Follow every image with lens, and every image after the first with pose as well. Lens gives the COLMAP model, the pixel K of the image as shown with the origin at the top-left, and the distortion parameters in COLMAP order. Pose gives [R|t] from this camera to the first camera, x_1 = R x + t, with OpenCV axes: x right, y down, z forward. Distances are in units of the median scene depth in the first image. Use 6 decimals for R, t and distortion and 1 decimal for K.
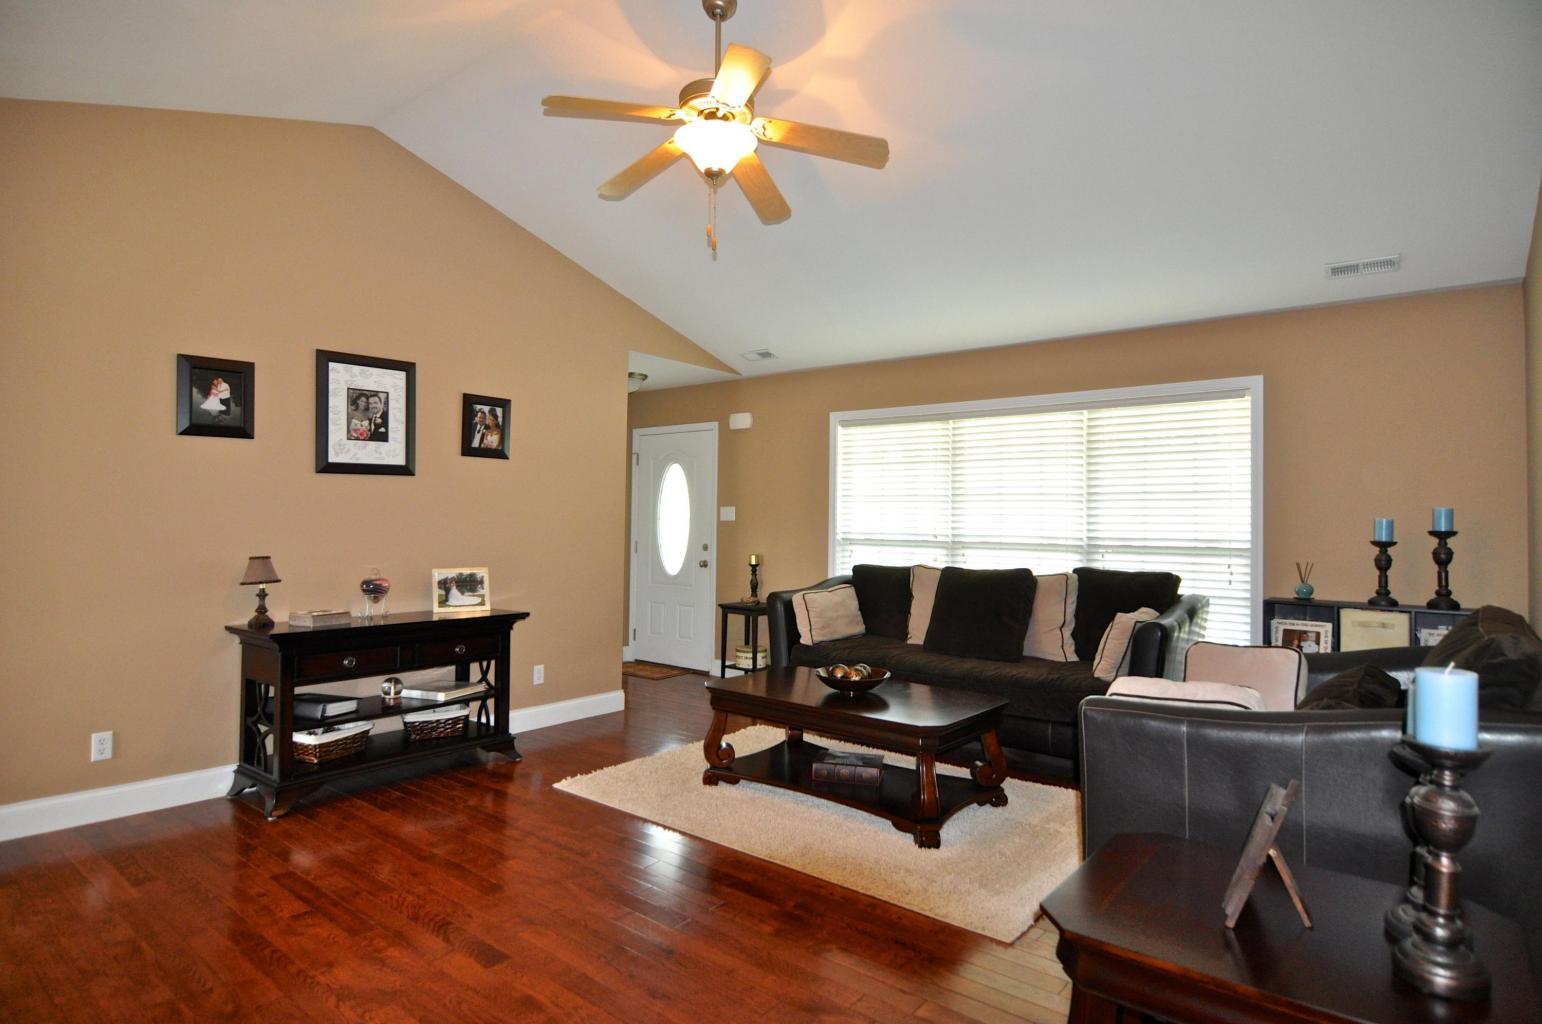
lens RADIAL K [[826.8, 0, 771.5], [0, 826.8, 523.0], [0, 0, 1]] dist [-0.009533, -0.007884]
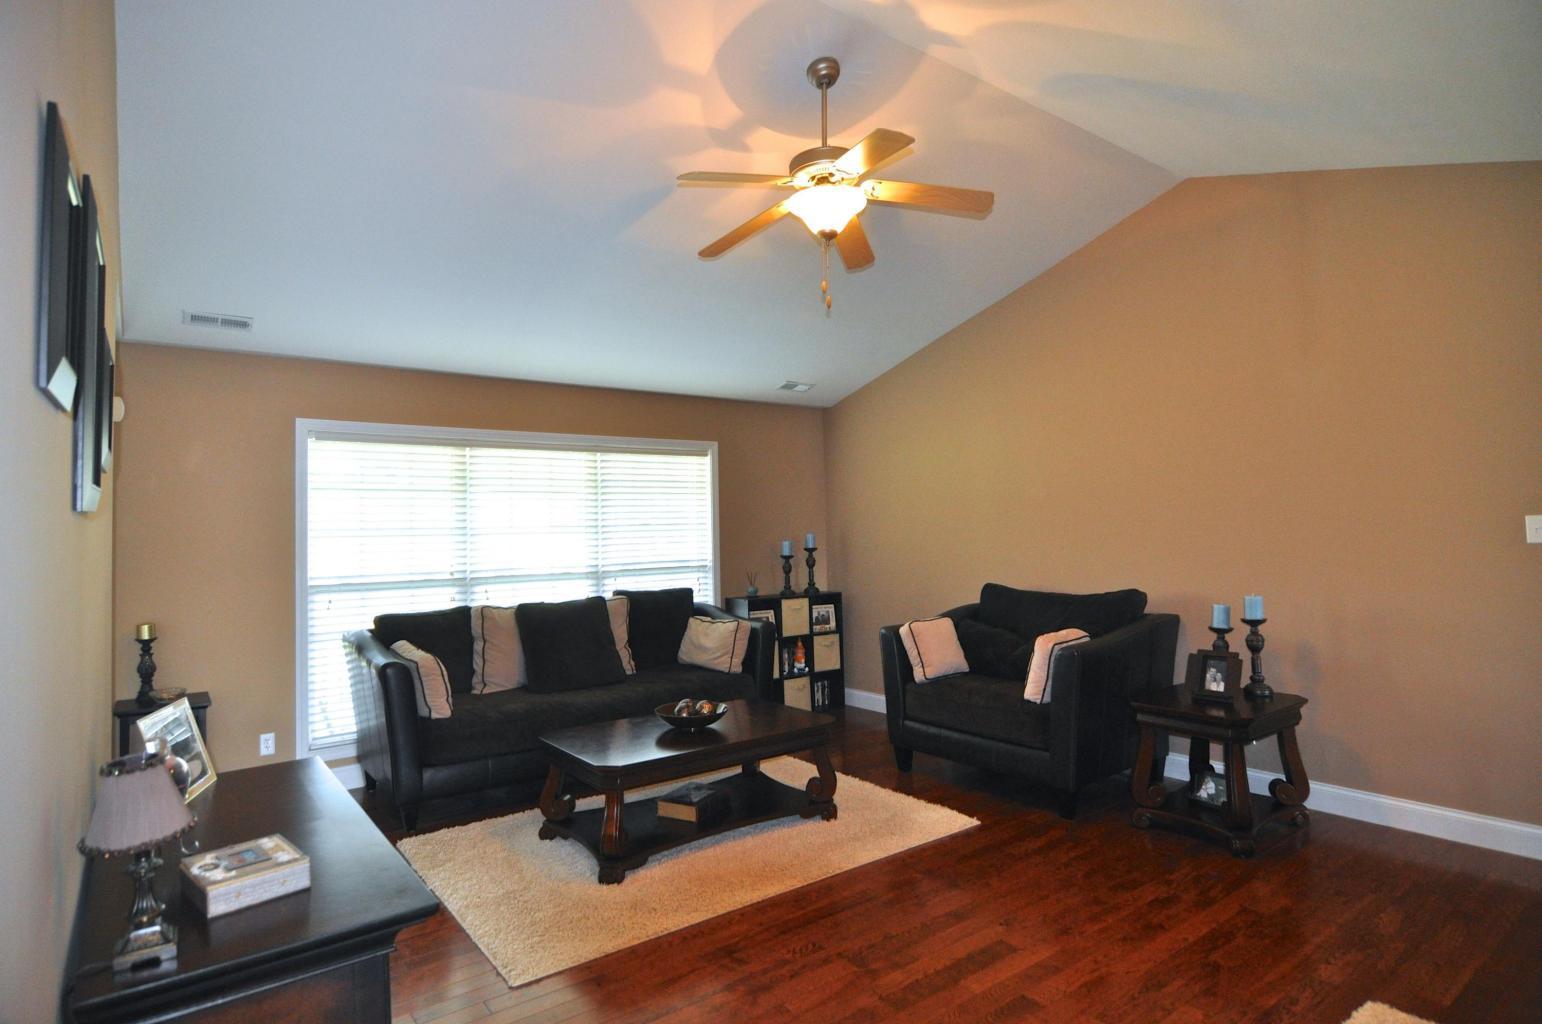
lens RADIAL K [[826.8, 0, 769.9], [0, 826.8, 499.9], [0, 0, 1]] dist [-0.009533, -0.007884]
pose [[0.249180, 0.019356, 0.968264, -0.601172], [0.026550, 0.999288, -0.026808, -0.031513], [-0.968093, 0.032387, 0.248489, 0.443969]]
